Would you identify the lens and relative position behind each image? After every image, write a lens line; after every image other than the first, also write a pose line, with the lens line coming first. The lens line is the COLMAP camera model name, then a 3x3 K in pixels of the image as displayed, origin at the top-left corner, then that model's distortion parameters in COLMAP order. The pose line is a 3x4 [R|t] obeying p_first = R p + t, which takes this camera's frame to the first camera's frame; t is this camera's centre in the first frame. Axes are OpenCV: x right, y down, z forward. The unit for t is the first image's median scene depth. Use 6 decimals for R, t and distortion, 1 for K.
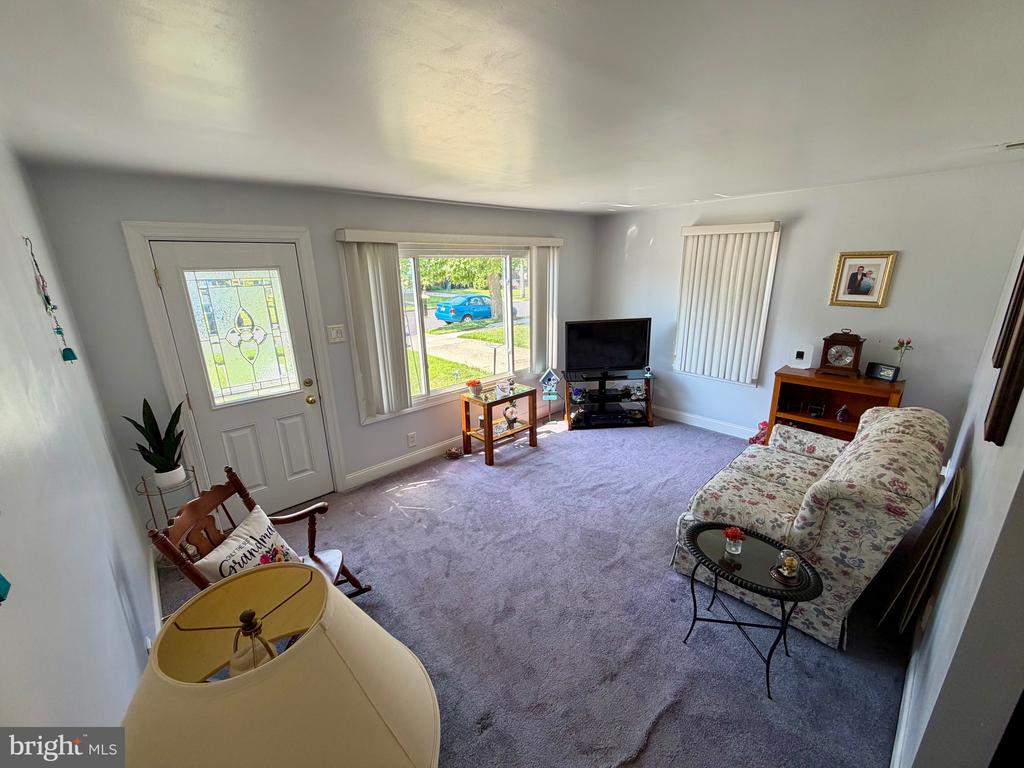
lens RADIAL K [[410.7, 0, 504.5], [0, 410.7, 385.9], [0, 0, 1]] dist [0.001185, 0.001722]
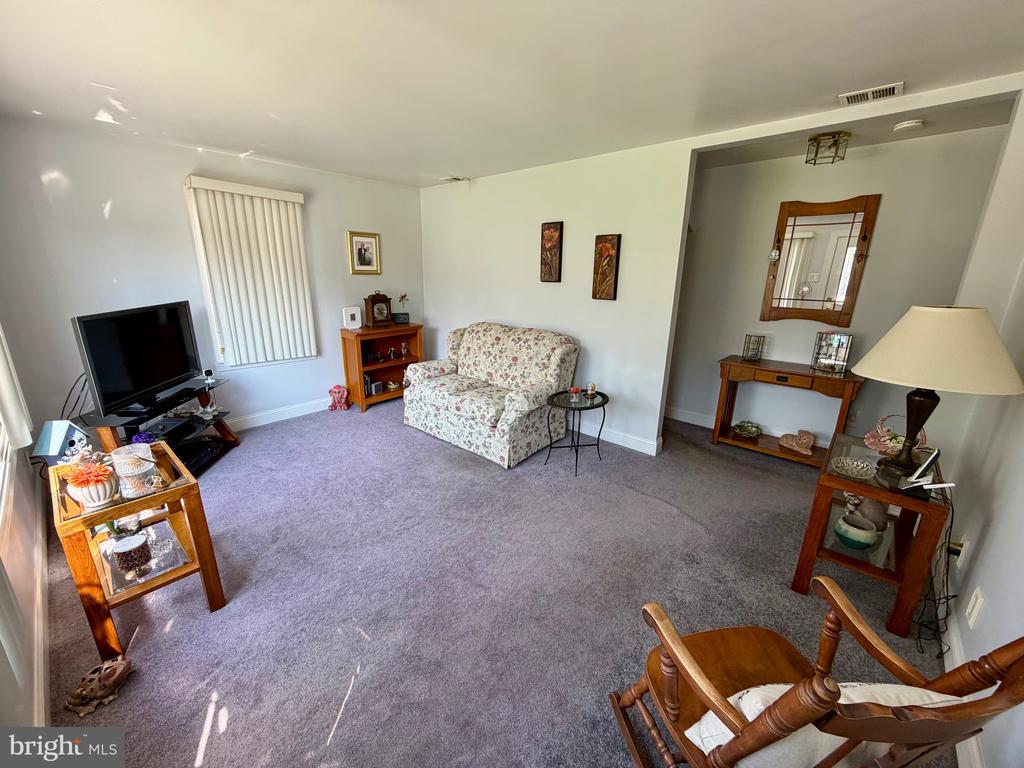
lens RADIAL K [[410.7, 0, 507.8], [0, 410.7, 388.3], [0, 0, 1]] dist [0.001185, 0.001722]
pose [[-0.112307, -0.249540, 0.961830, -0.512395], [0.273316, 0.922861, 0.271343, -0.085937], [-0.955346, 0.293357, -0.035441, 0.682529]]
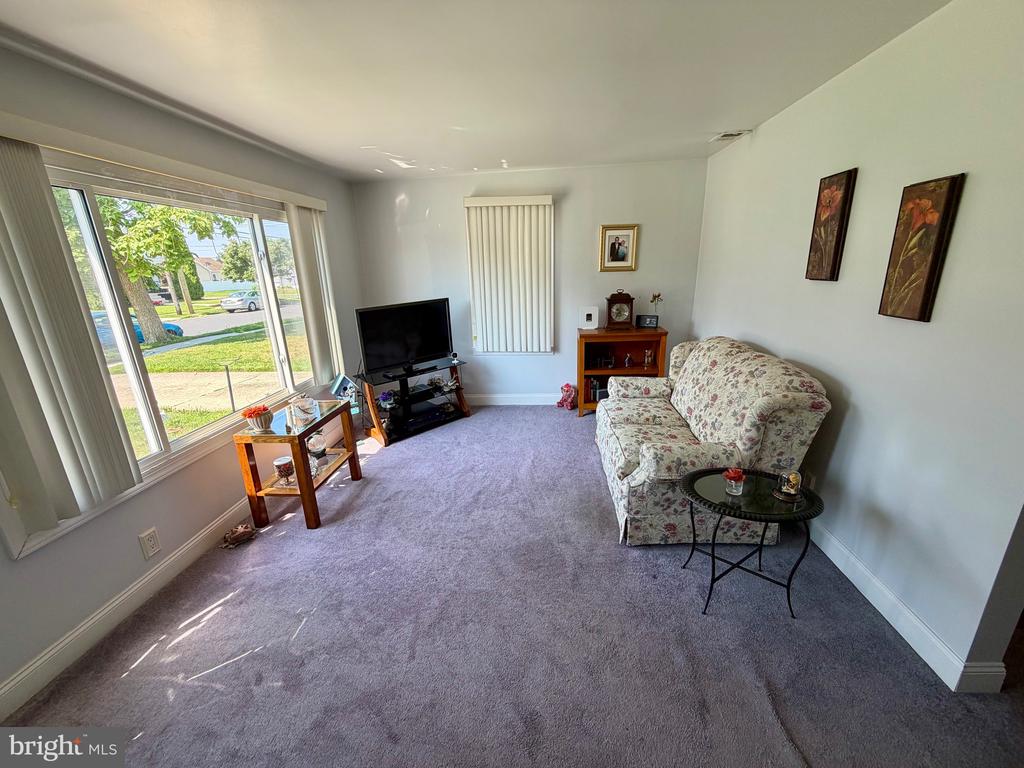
lens RADIAL K [[410.7, 0, 507.3], [0, 410.7, 387.3], [0, 0, 1]] dist [0.001185, 0.001722]
pose [[0.737057, -0.194017, 0.647383, -0.206504], [0.207322, 0.976631, 0.056652, 0.001659], [-0.643246, 0.092461, 0.760056, 0.313345]]
